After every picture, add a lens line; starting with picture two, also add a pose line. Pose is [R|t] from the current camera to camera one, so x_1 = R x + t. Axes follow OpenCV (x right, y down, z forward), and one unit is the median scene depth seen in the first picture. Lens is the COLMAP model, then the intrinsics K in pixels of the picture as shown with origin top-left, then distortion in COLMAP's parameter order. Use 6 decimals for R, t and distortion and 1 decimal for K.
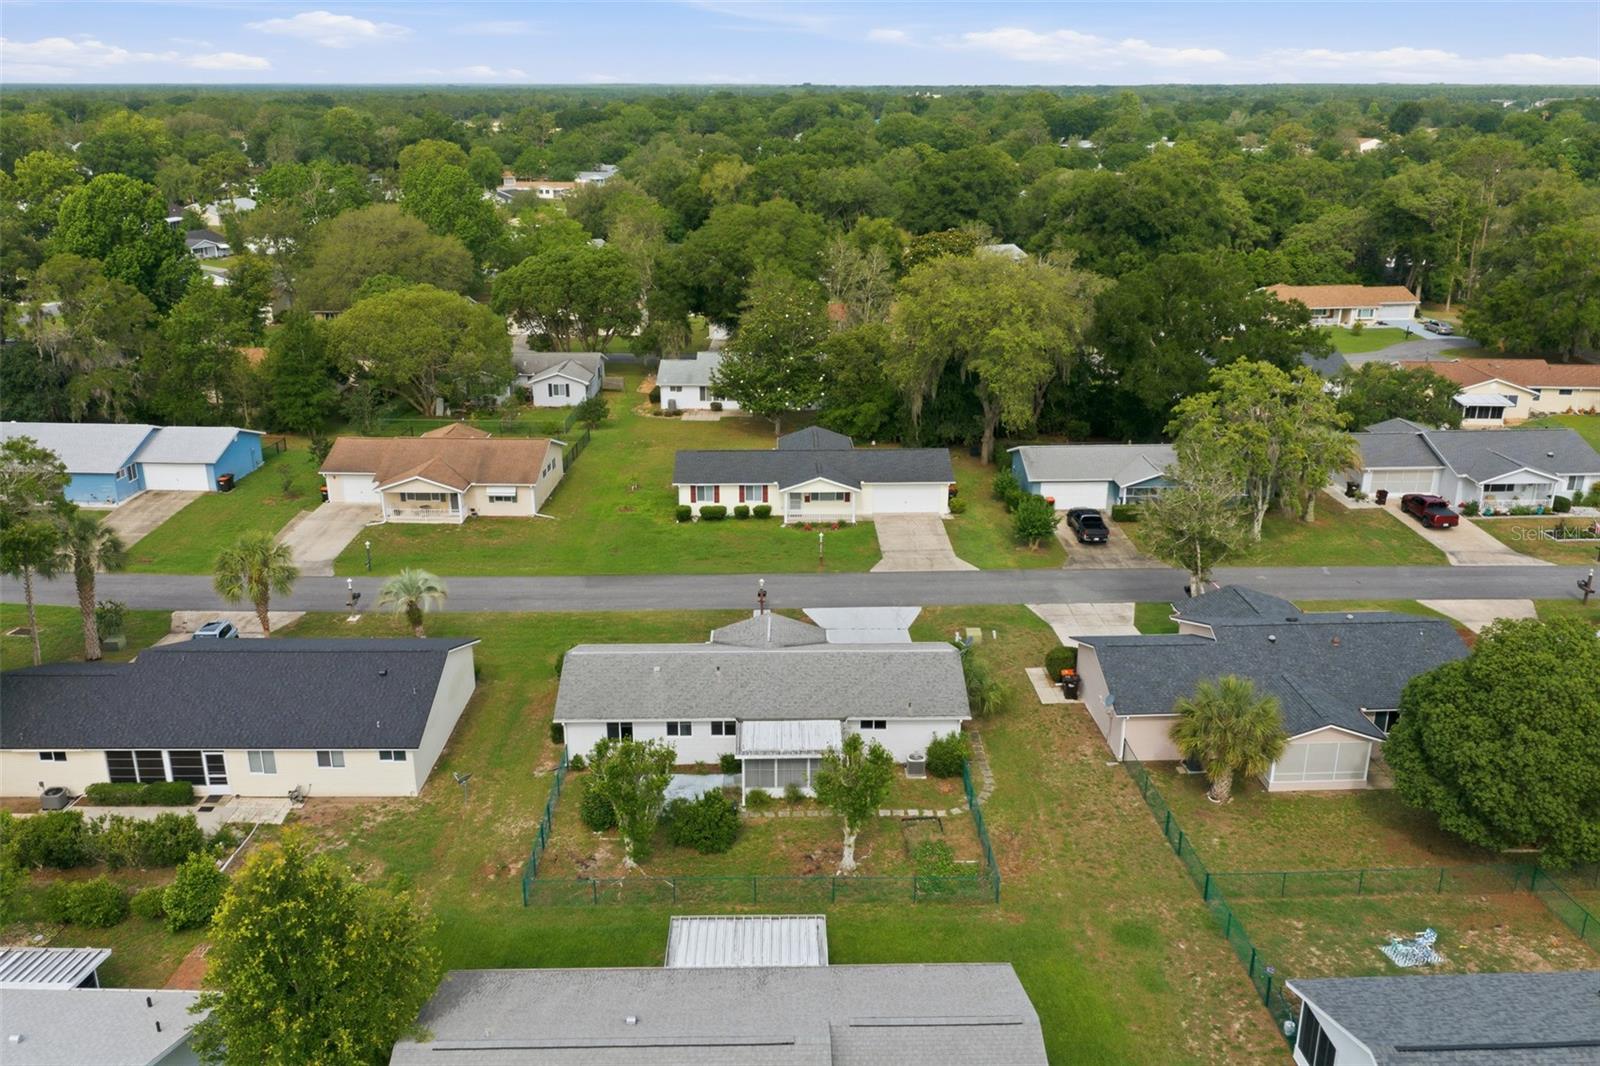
lens RADIAL K [[1321.5, 0, 794.6], [0, 1321.5, 544.6], [0, 0, 1]] dist [0.016480, -0.021189]
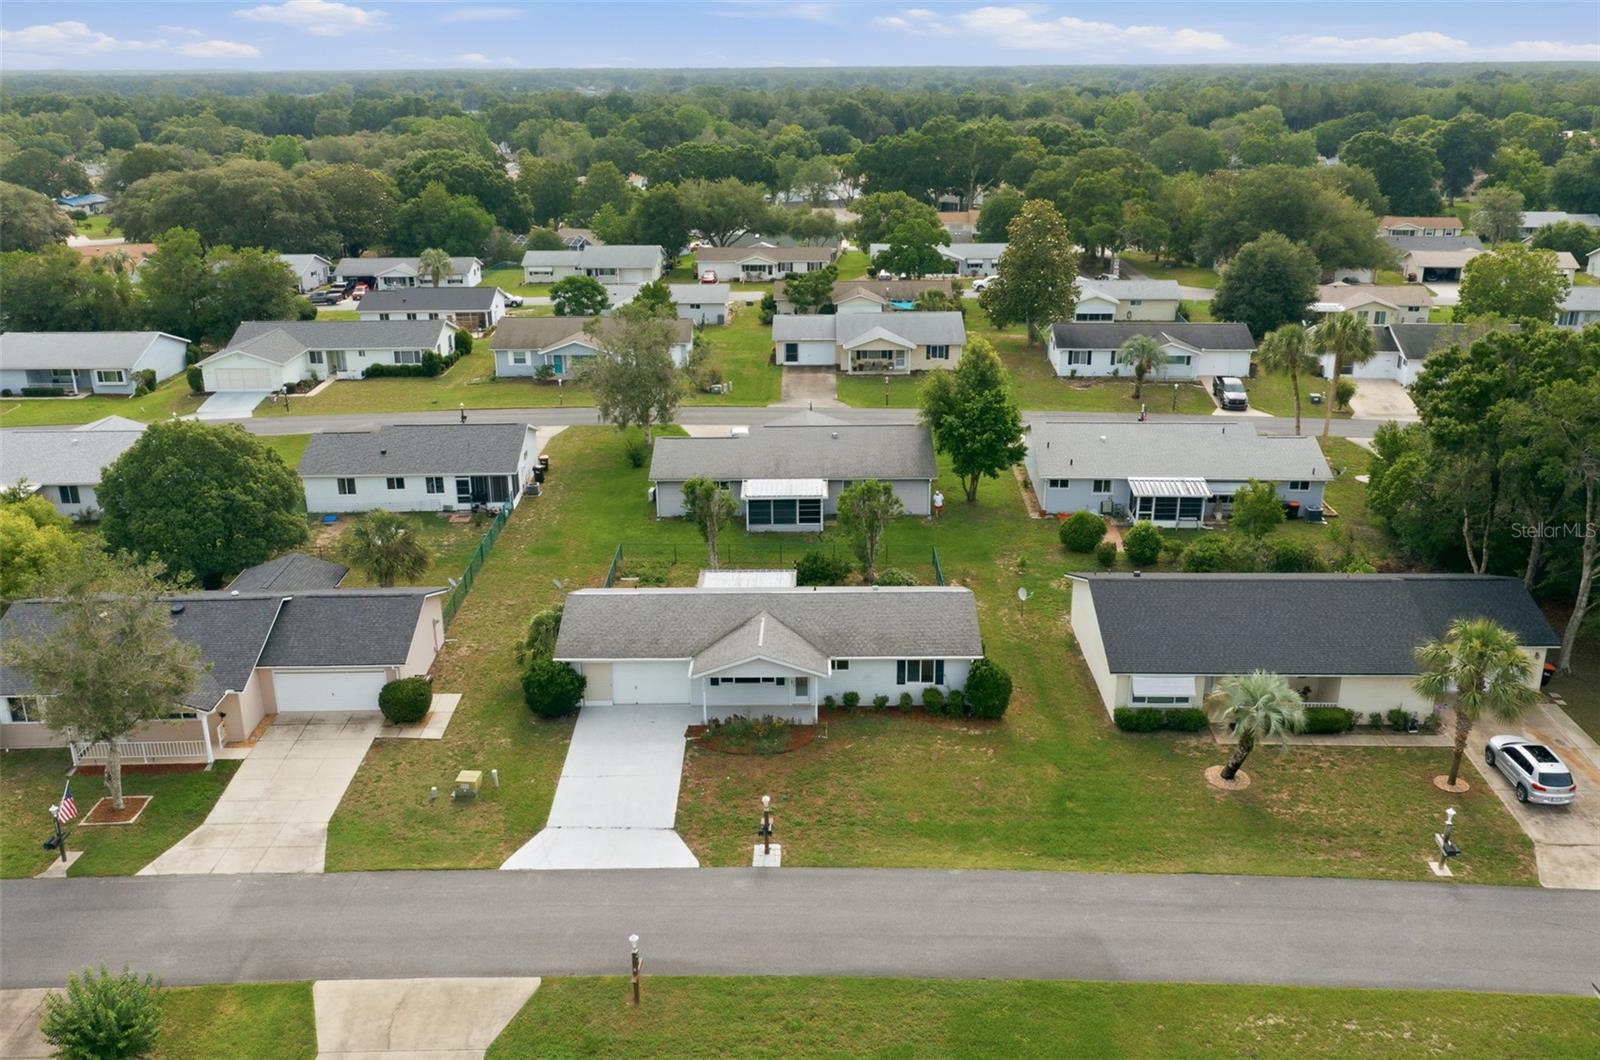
lens RADIAL K [[1360.1, 0, 787.2], [0, 1360.1, 538.6], [0, 0, 1]] dist [0.009406, -0.010667]
pose [[-0.999608, 0.001090, 0.027988, -0.054817], [0.018283, 0.782396, 0.622512, -0.480289], [-0.021220, 0.622780, -0.782109, 1.476592]]
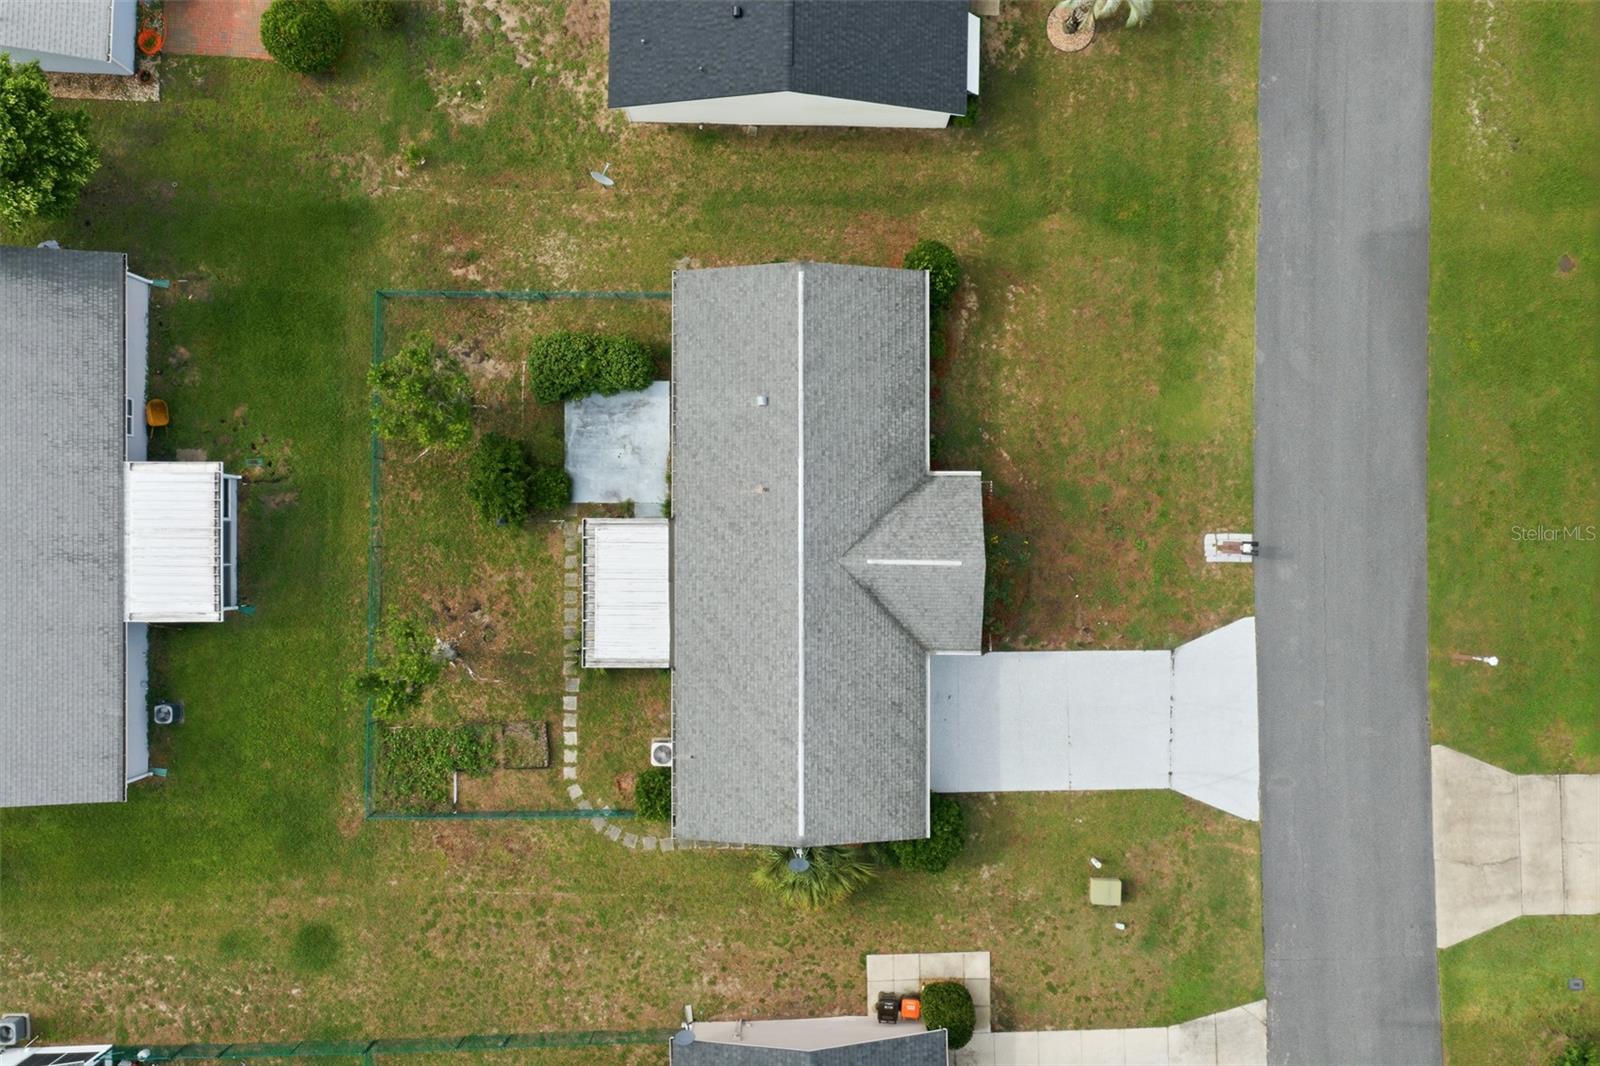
lens RADIAL K [[1339.6, 0, 800.0], [0, 1339.6, 533.0], [0, 0, 1]] dist [0.004347, 0.002455]
pose [[-0.015737, 0.999813, -0.011238, -0.022614], [-0.334444, 0.005329, 0.942401, -0.472912], [0.942284, 0.018589, 0.334297, 0.648150]]
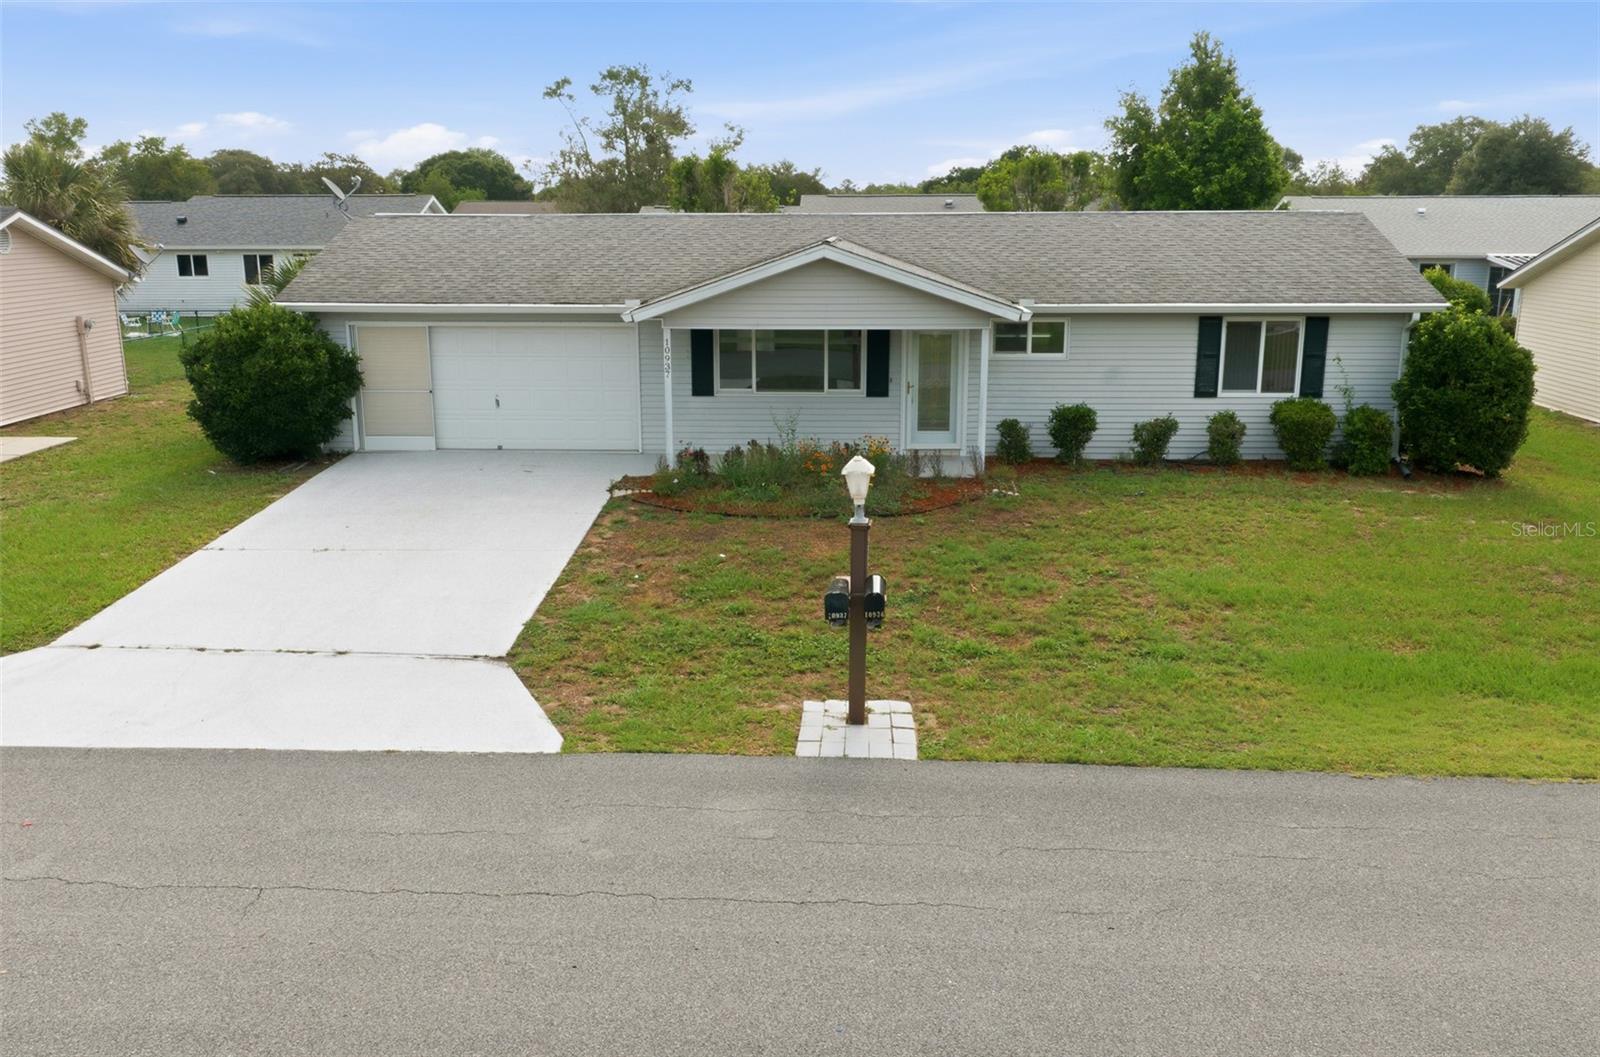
lens RADIAL K [[1360.1, 0, 787.2], [0, 1360.1, 537.1], [0, 0, 1]] dist [0.009406, -0.010667]
pose [[-0.997905, -0.015044, 0.062917, -0.027517], [0.020959, 0.844934, 0.534459, -0.046549], [-0.061202, 0.534659, -0.842849, 1.173087]]
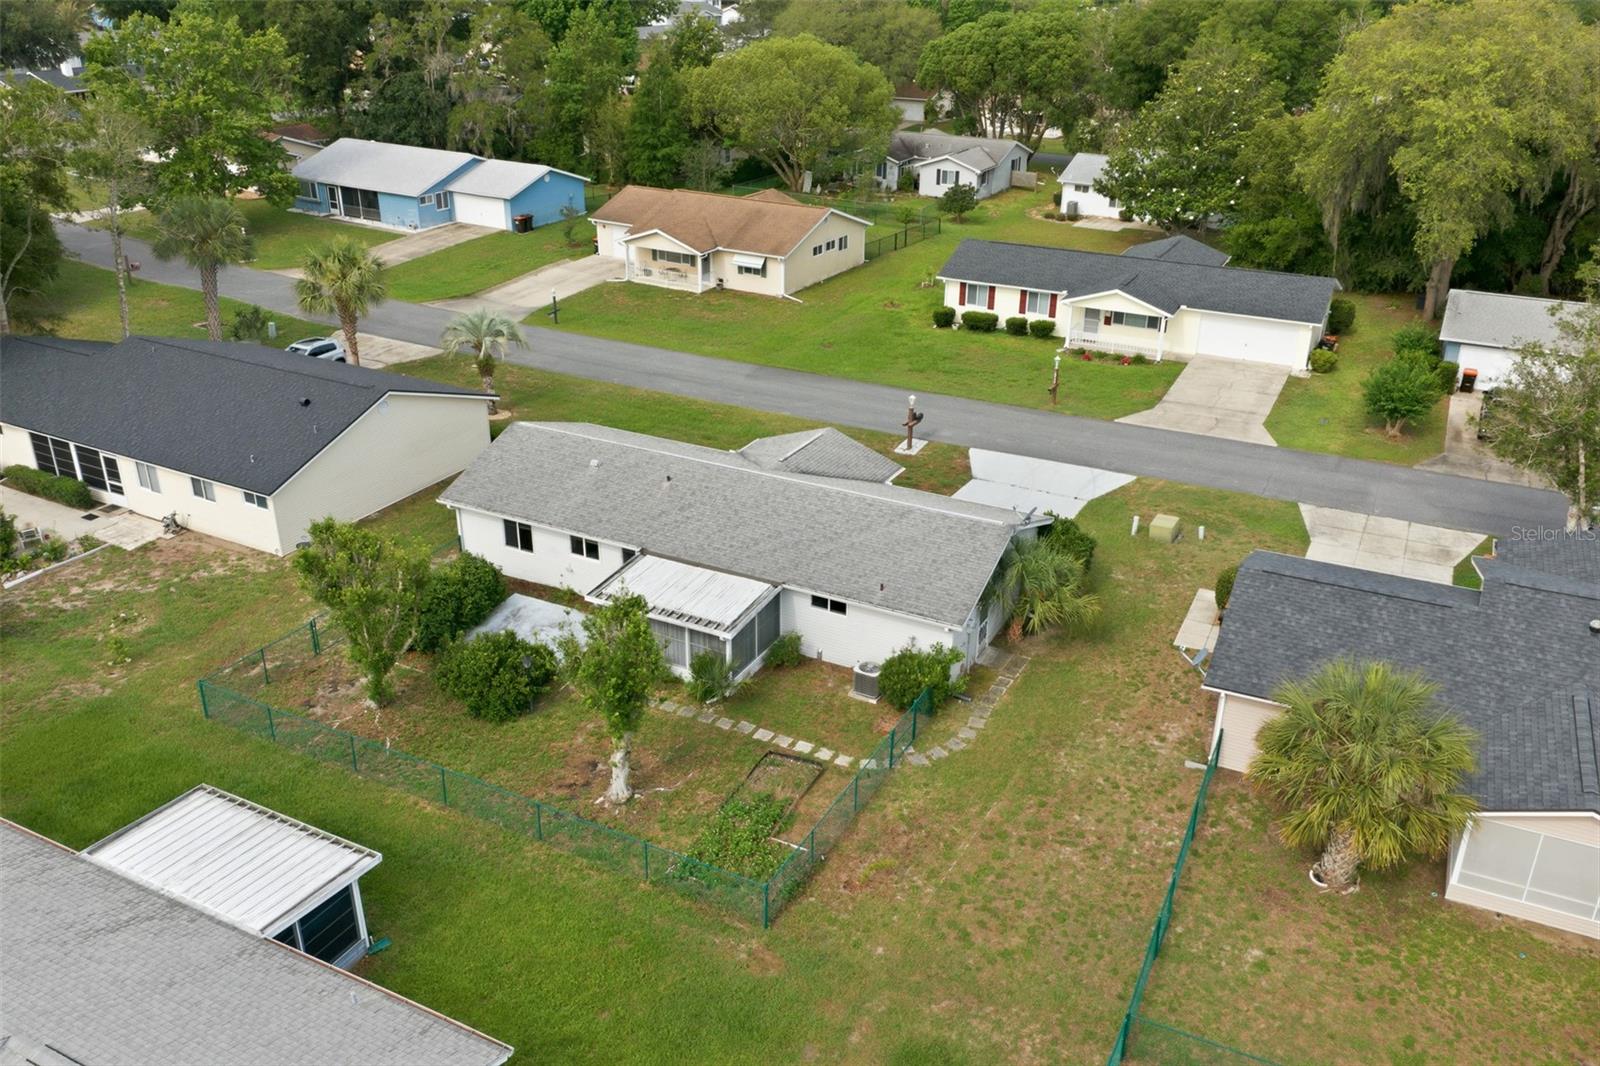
lens RADIAL K [[1317.0, 0, 794.6], [0, 1317.0, 532.0], [0, 0, 1]] dist [0.013611, -0.003784]
pose [[0.878978, 0.206653, -0.429757, 0.254198], [-0.164253, 0.977276, 0.133987, 0.014062], [0.447680, -0.047182, 0.892948, 0.334027]]
